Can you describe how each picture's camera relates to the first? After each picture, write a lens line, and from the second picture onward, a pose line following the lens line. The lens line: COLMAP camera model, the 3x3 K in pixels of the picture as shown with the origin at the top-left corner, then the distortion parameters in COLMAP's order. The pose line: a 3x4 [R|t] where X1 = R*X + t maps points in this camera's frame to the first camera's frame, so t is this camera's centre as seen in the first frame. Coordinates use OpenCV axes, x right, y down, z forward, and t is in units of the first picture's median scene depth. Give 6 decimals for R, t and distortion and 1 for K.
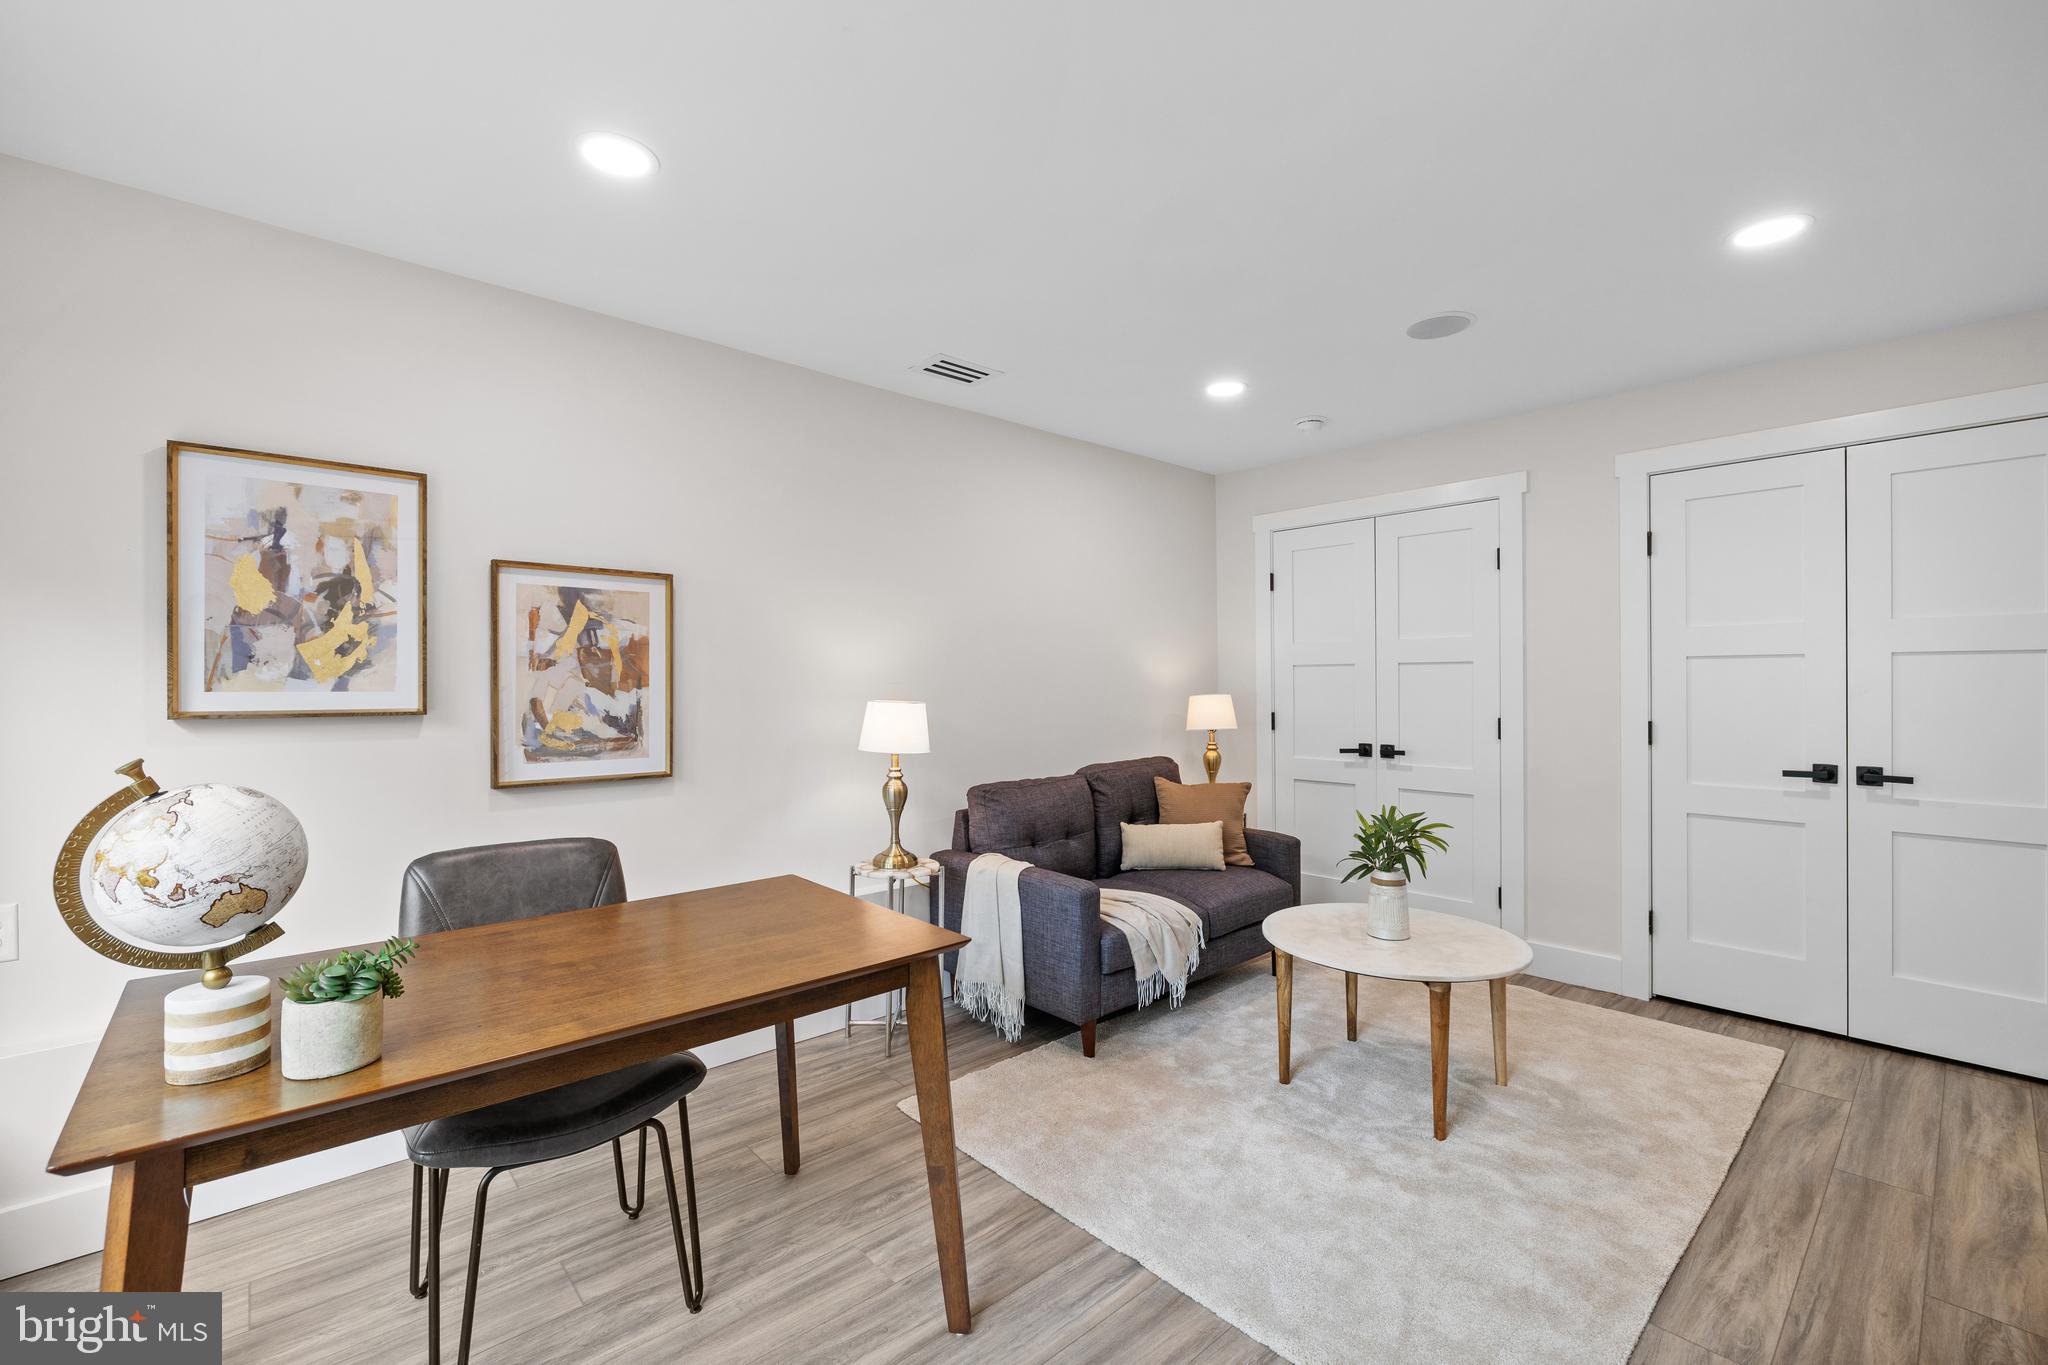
lens RADIAL K [[855.2, 0, 1018.5], [0, 855.2, 679.3], [0, 0, 1]] dist [-0.003110, 0.000015]
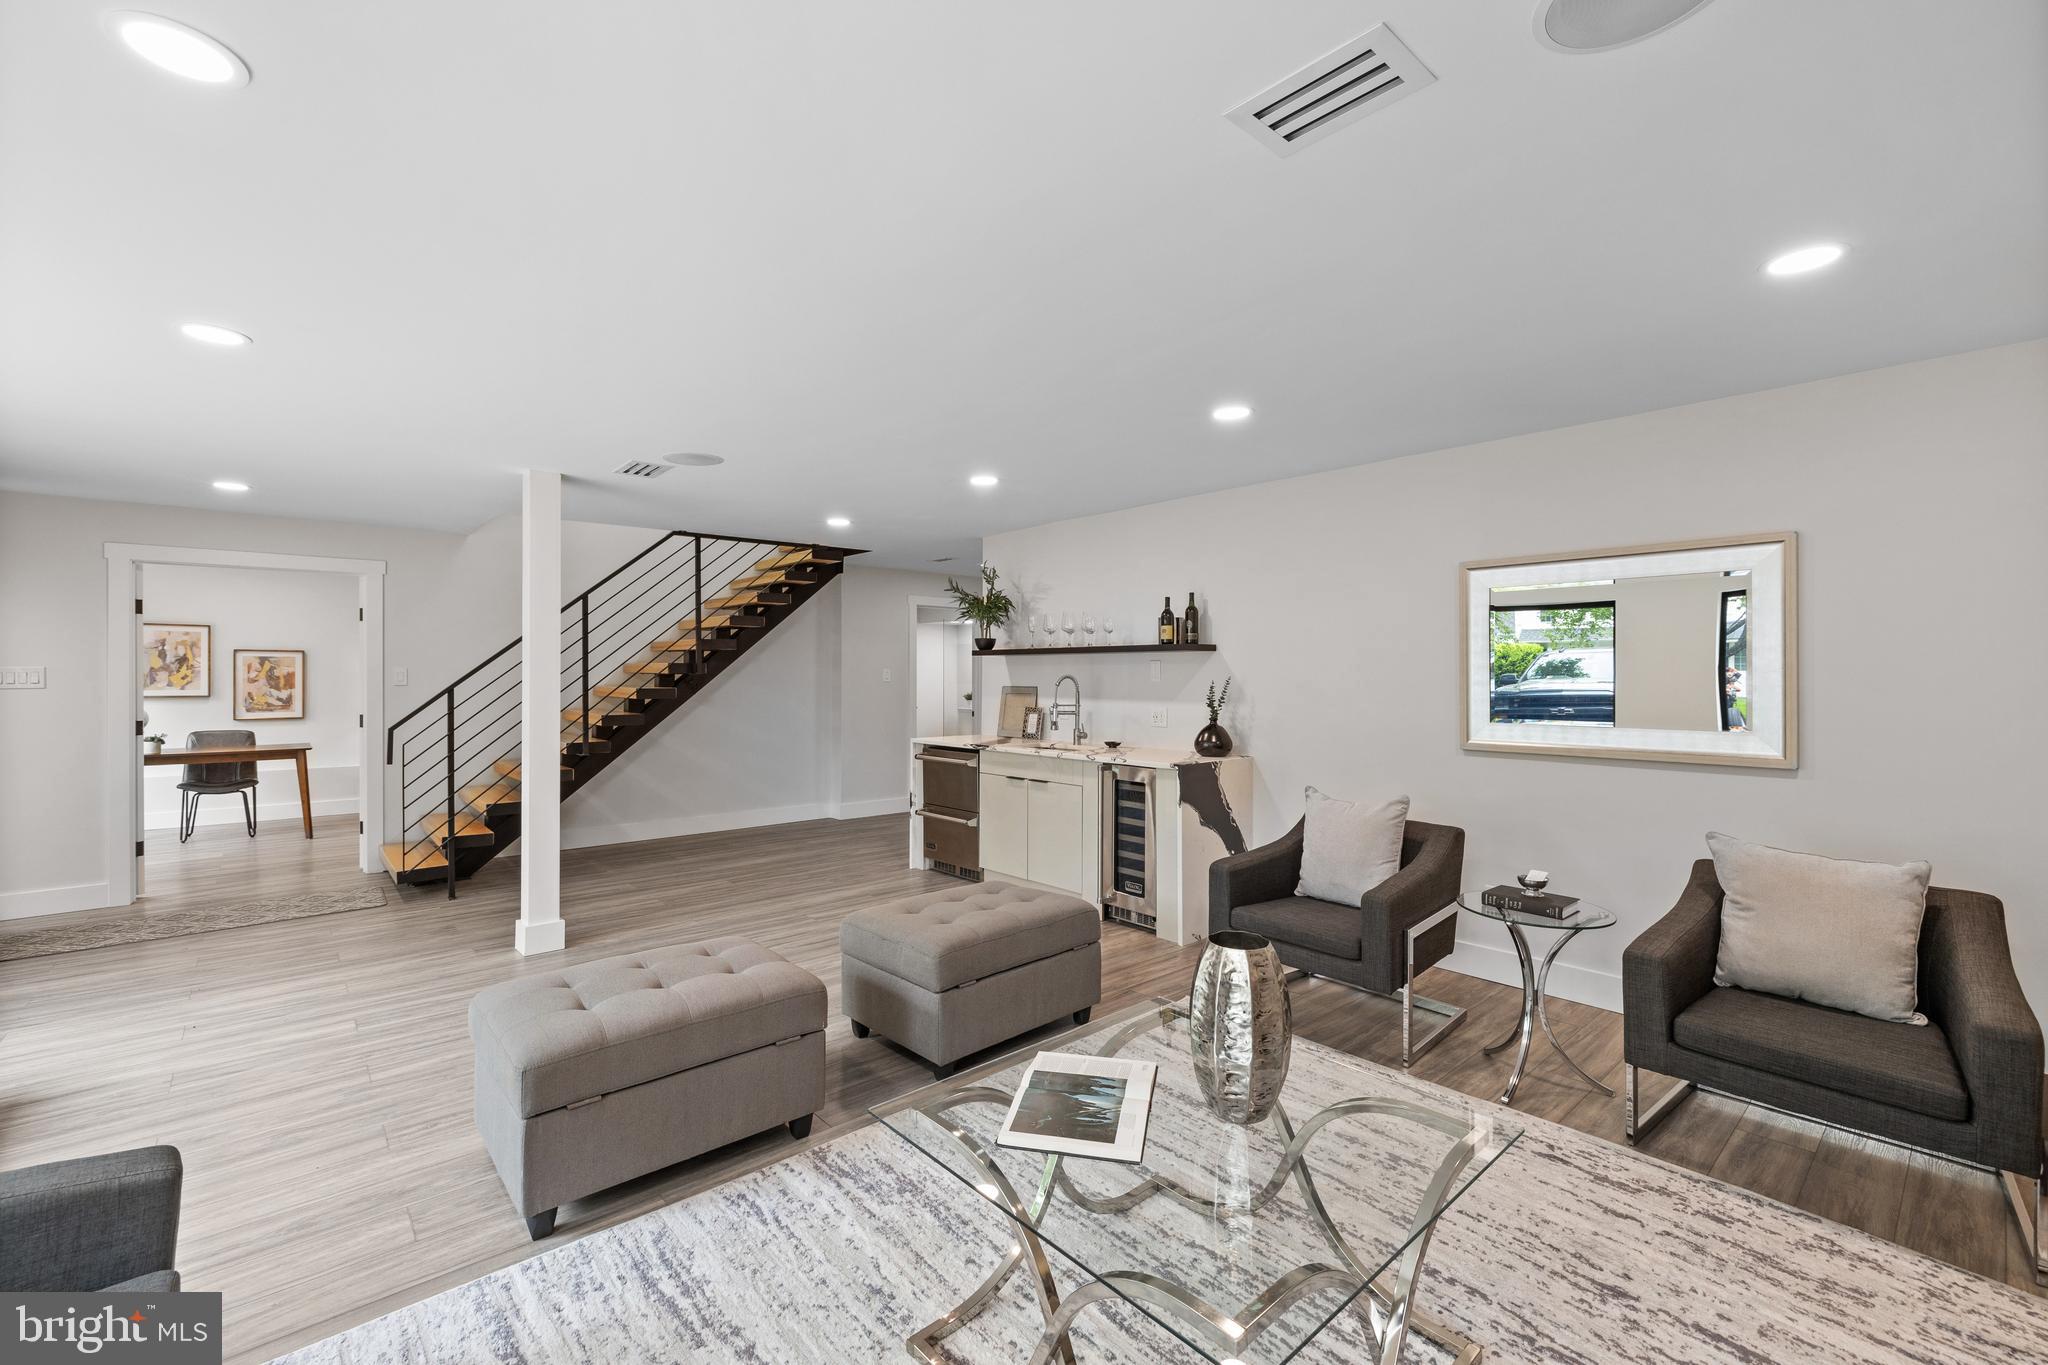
lens RADIAL K [[855.2, 0, 1018.5], [0, 855.2, 679.3], [0, 0, 1]] dist [-0.003110, 0.000015]
pose [[1.000000, 0.000719, 0.000655, 2.194075], [-0.000721, 0.999995, 0.003072, -0.035706], [-0.000653, -0.003072, 0.999995, -2.081719]]
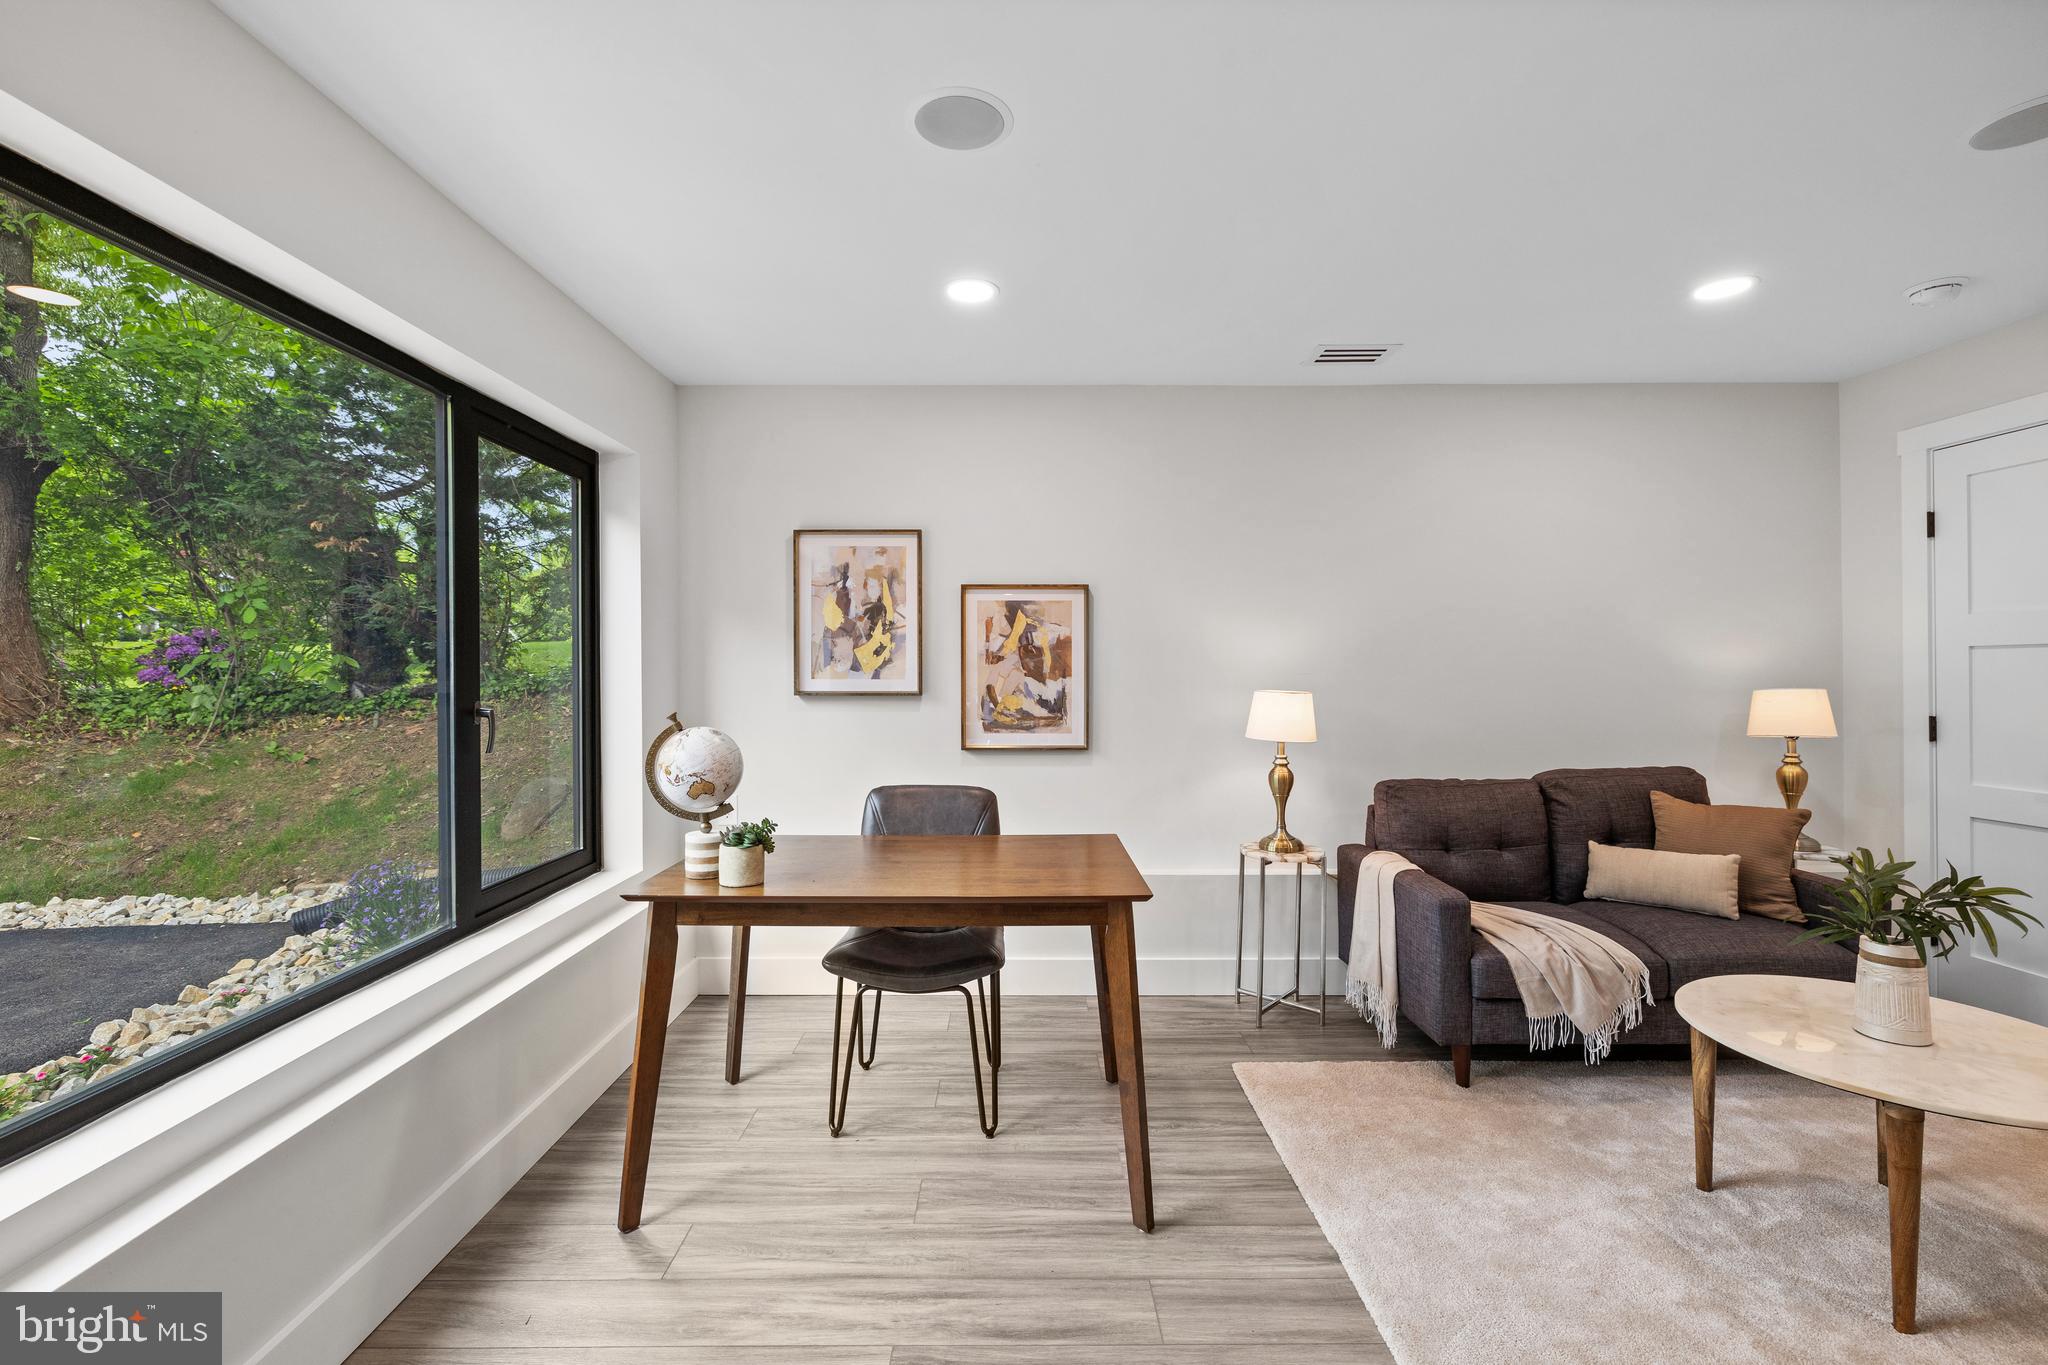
lens RADIAL K [[877.1, 0, 1021.4], [0, 877.1, 672.3], [0, 0, 1]] dist [-0.002392, -0.000297]
pose [[0.749281, -0.000716, -0.662252, 0.372269], [0.003632, 0.999989, 0.003029, -0.001590], [0.662242, -0.004675, 0.749275, -0.003626]]
